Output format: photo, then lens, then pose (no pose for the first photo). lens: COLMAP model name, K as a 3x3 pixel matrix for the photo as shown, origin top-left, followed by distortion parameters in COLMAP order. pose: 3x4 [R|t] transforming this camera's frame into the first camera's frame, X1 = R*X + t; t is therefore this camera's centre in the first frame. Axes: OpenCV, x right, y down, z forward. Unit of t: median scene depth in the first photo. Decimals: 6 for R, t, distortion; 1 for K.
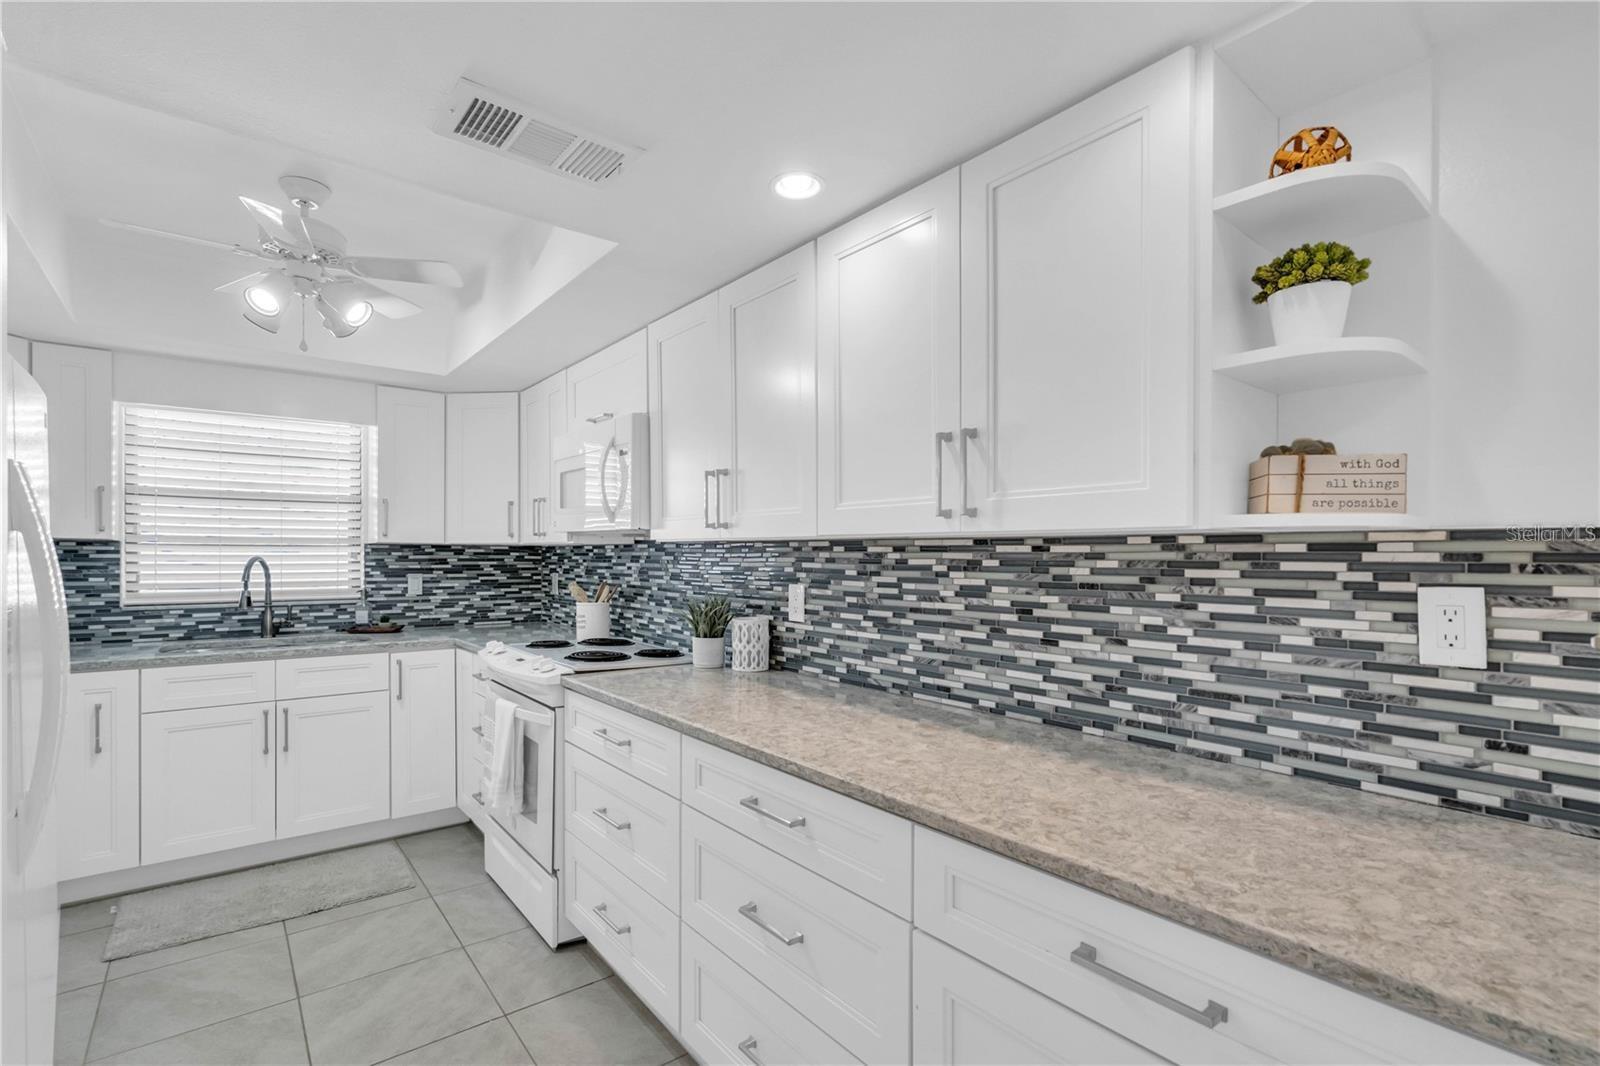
lens RADIAL K [[740.4, 0, 792.9], [0, 740.4, 557.7], [0, 0, 1]] dist [-0.003997, 0.000575]
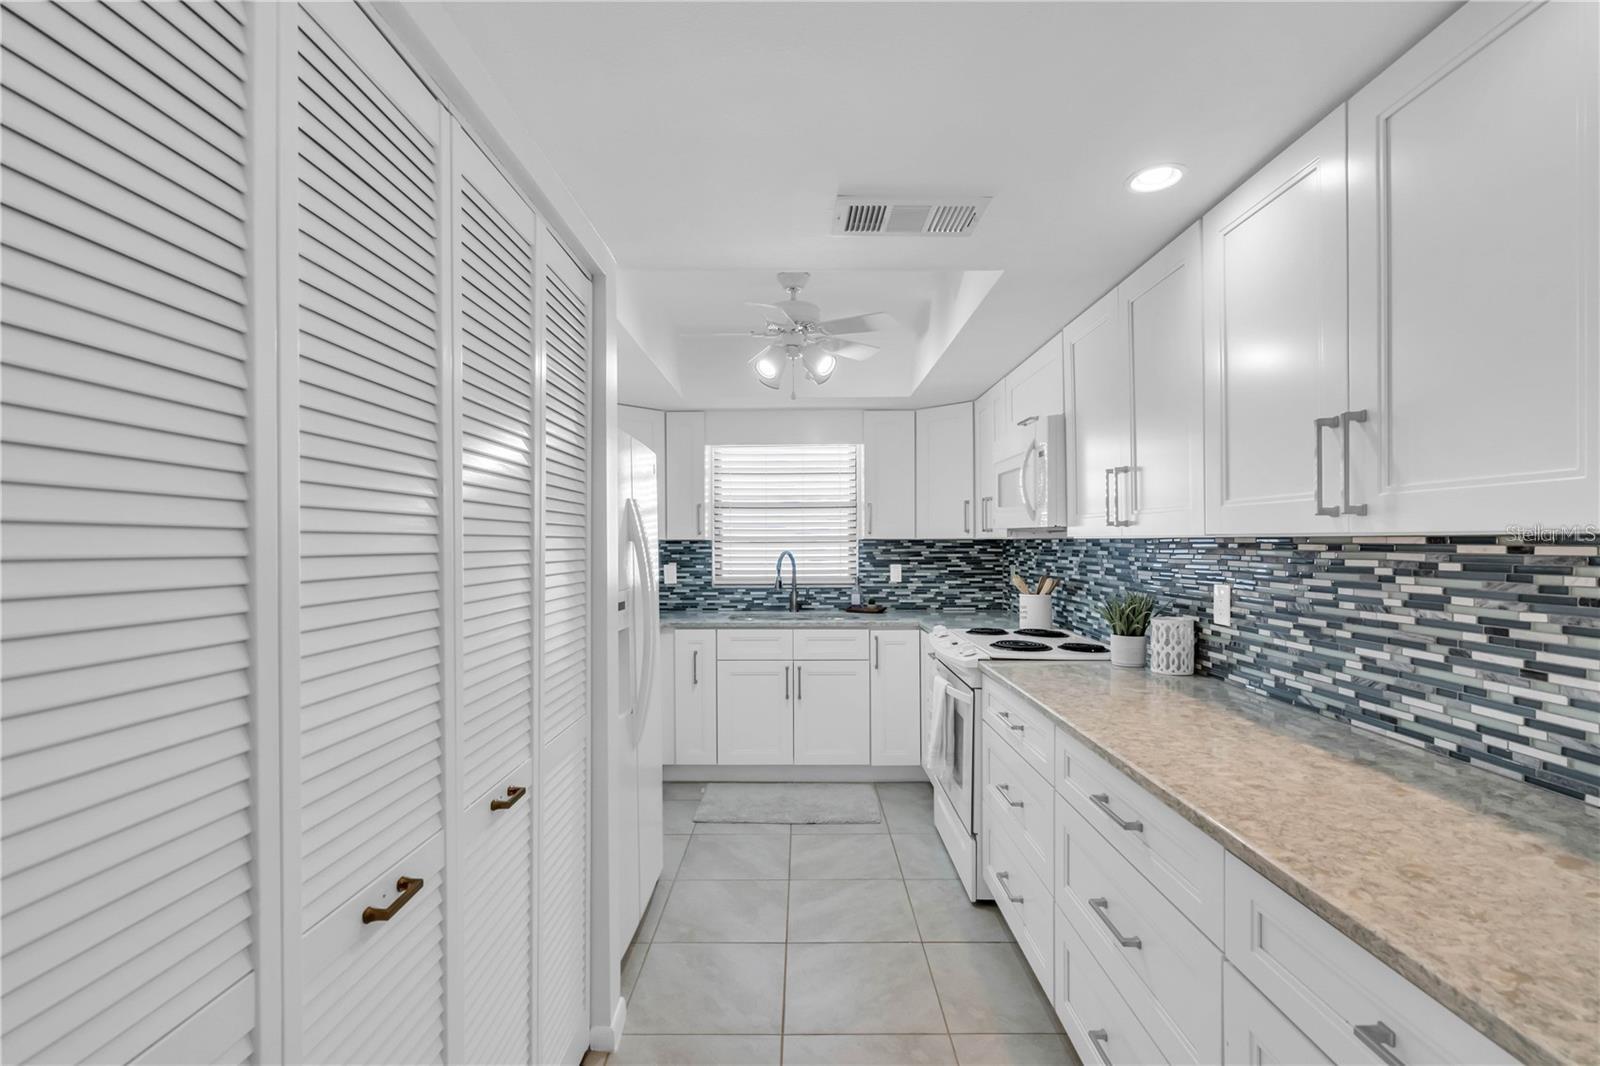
lens RADIAL K [[731.9, 0, 794.3], [0, 731.9, 546.6], [0, 0, 1]] dist [0.000875, 0.000718]
pose [[0.780908, -0.003901, -0.624634, 0.128666], [0.005757, 0.999983, 0.000951, -0.011812], [0.624620, -0.004339, 0.780917, -0.028480]]
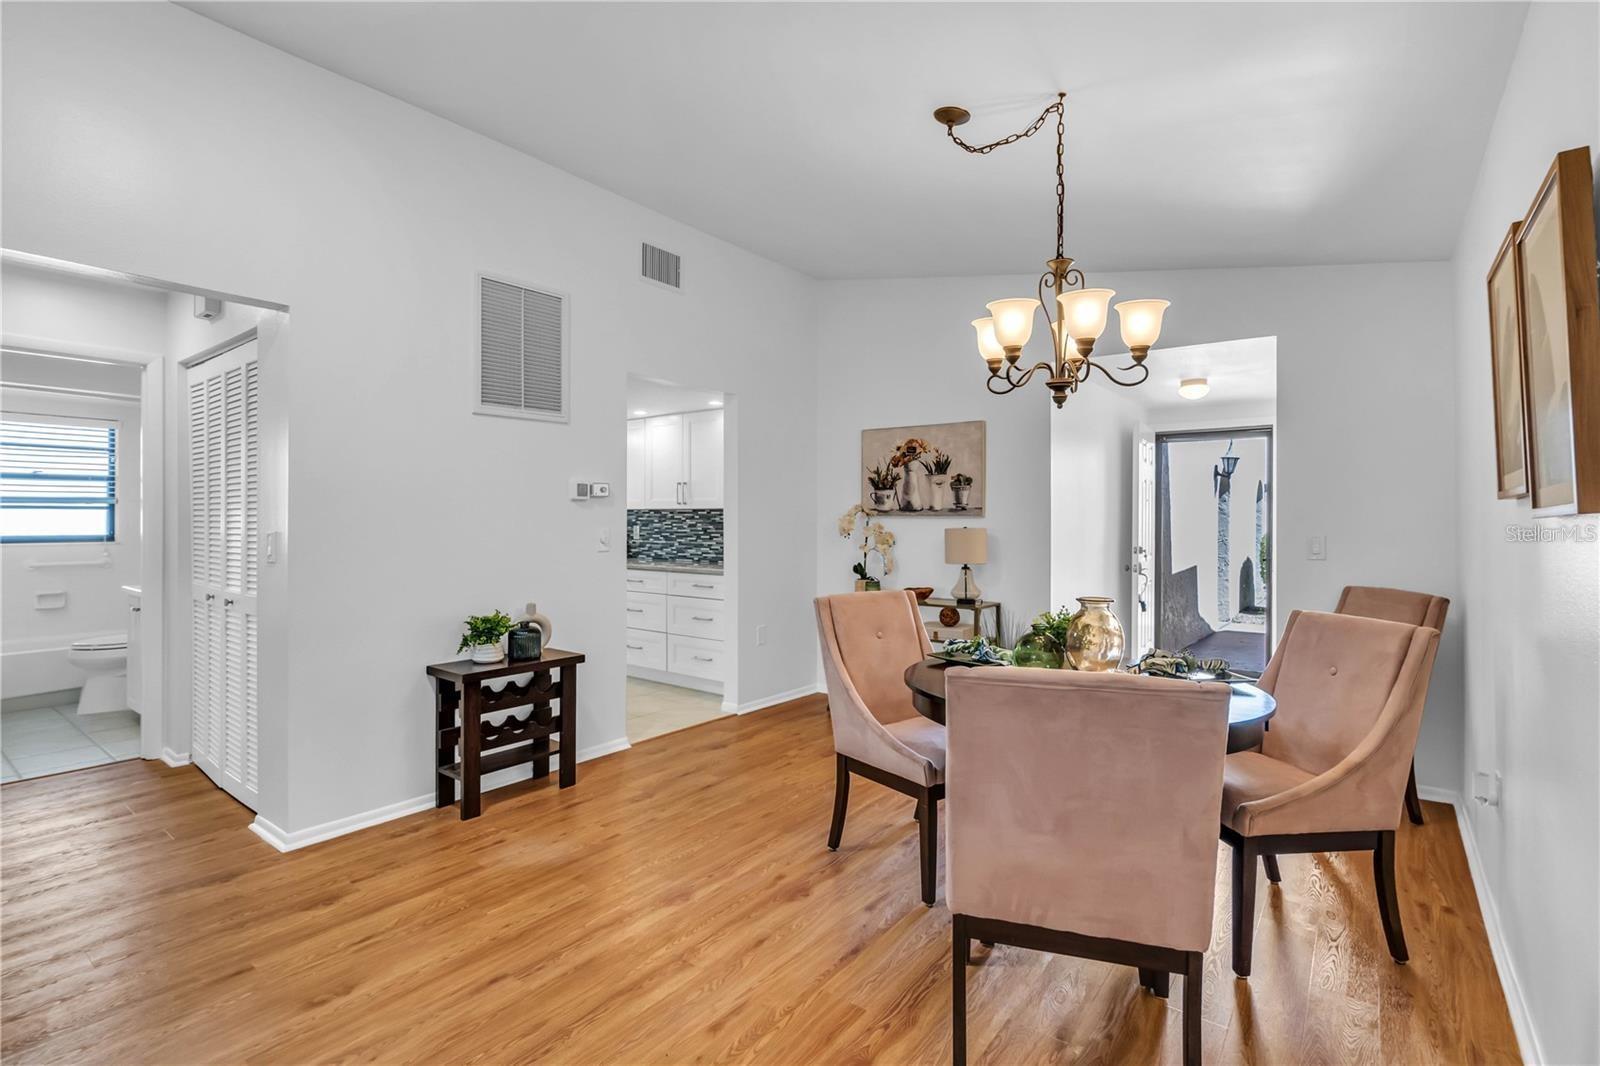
lens RADIAL K [[756.5, 0, 797.3], [0, 756.5, 522.1], [0, 0, 1]] dist [-0.003719, -0.000288]
pose [[0.971333, -0.001238, 0.237719, -0.066884], [0.001035, 0.999999, 0.000978, 0.016948], [-0.237720, -0.000704, 0.971334, -1.515272]]
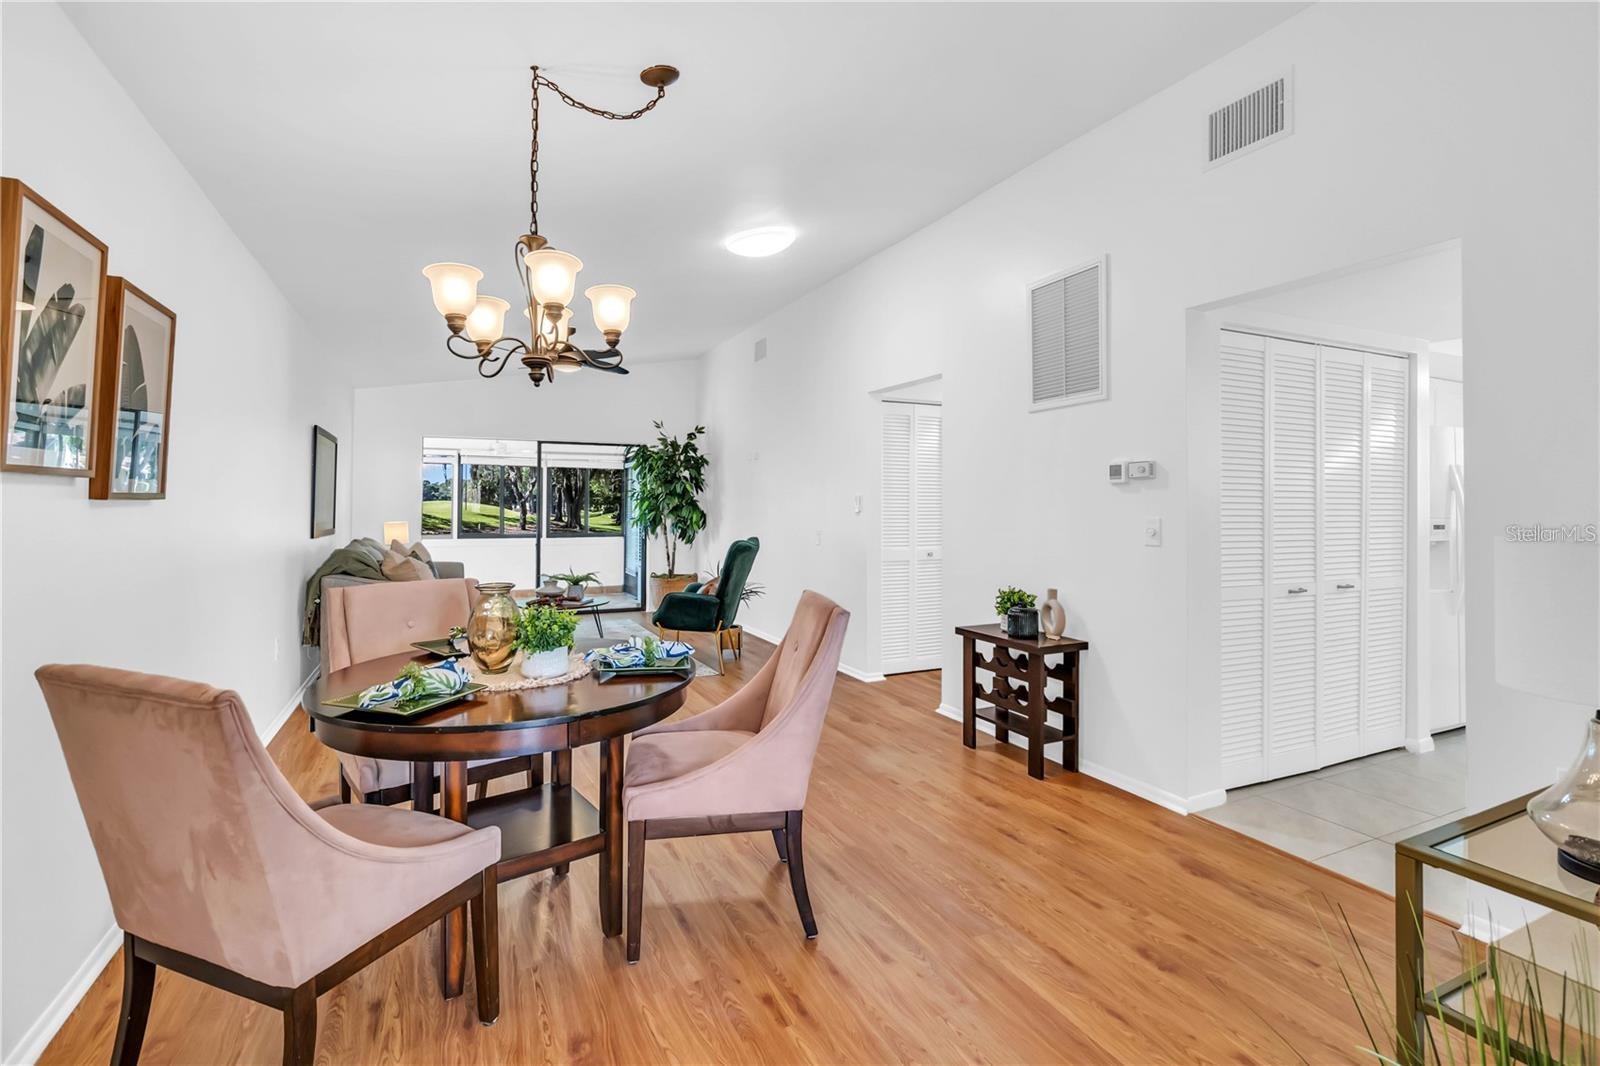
lens RADIAL K [[729.5, 0, 795.4], [0, 729.5, 499.0], [0, 0, 1]] dist [-0.010542, 0.000066]
pose [[-0.221230, -0.011555, -0.975153, 1.051674], [-0.006191, 0.999926, -0.010444, 0.017018], [0.975202, 0.003727, -0.221285, -0.386468]]
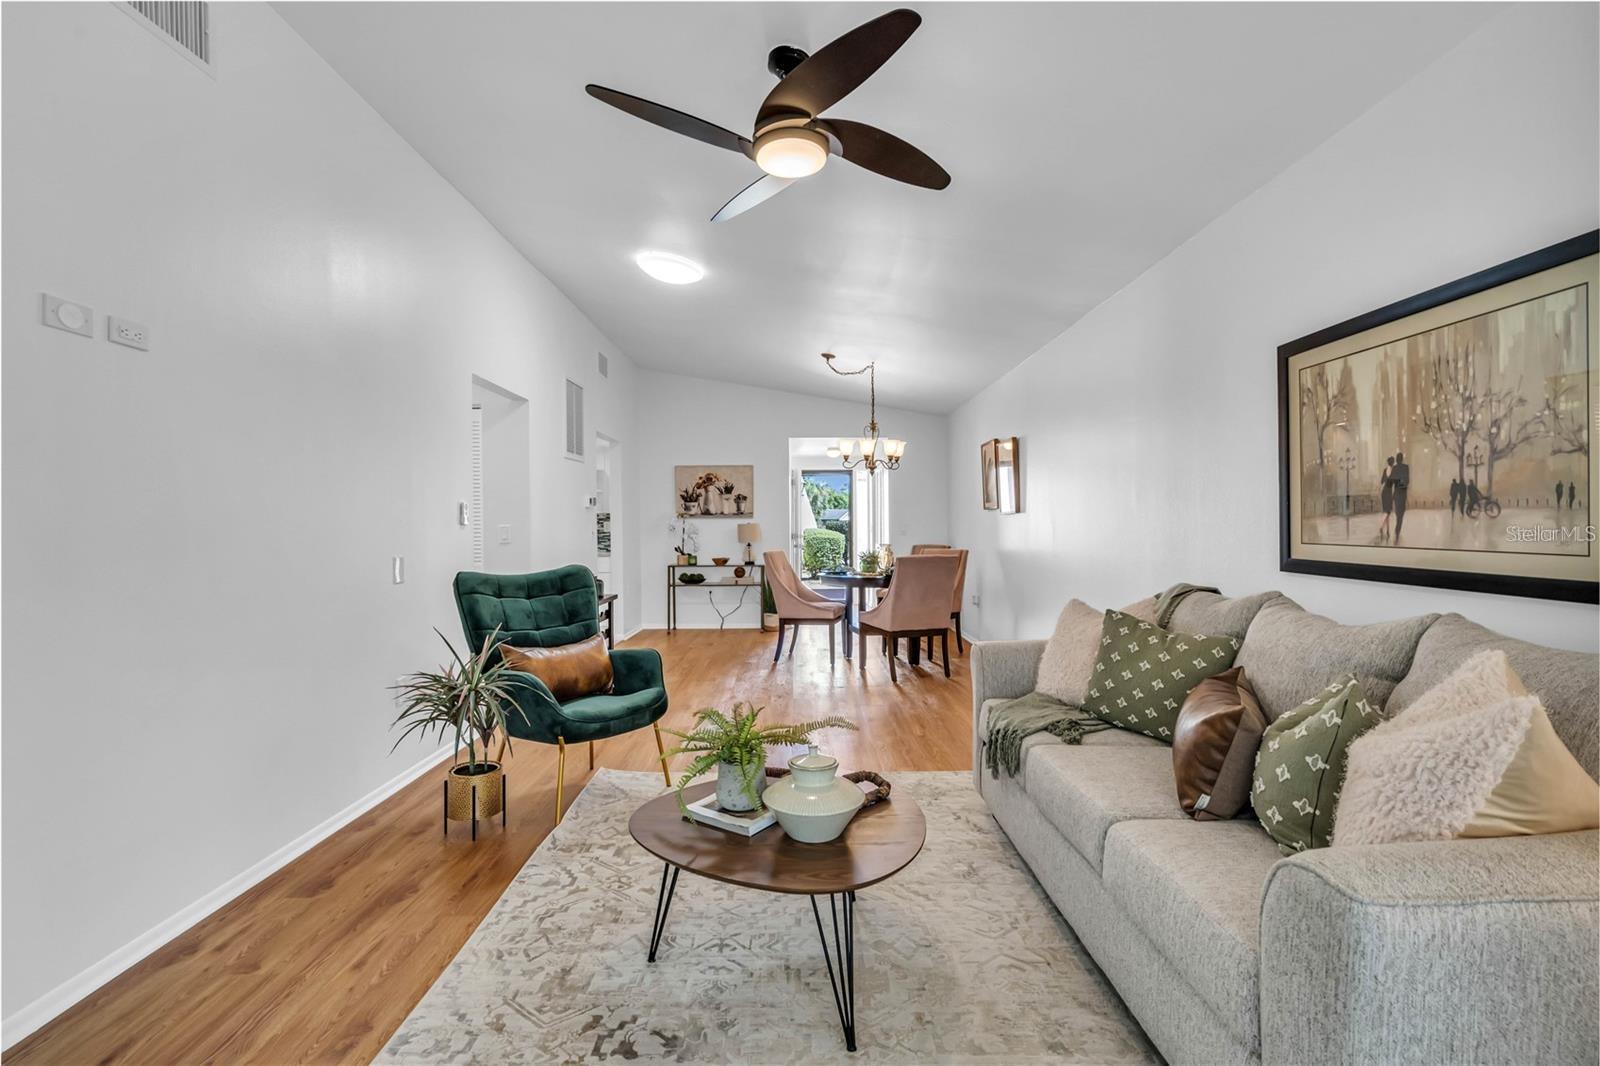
lens RADIAL K [[720.5, 0, 797.5], [0, 720.5, 531.8], [0, 0, 1]] dist [-0.001974, 0.000396]
pose [[0.625134, -0.015318, 0.780367, -1.381825], [0.012381, 0.999876, 0.009708, 0.037591], [-0.780419, 0.003593, 0.625246, -1.946242]]
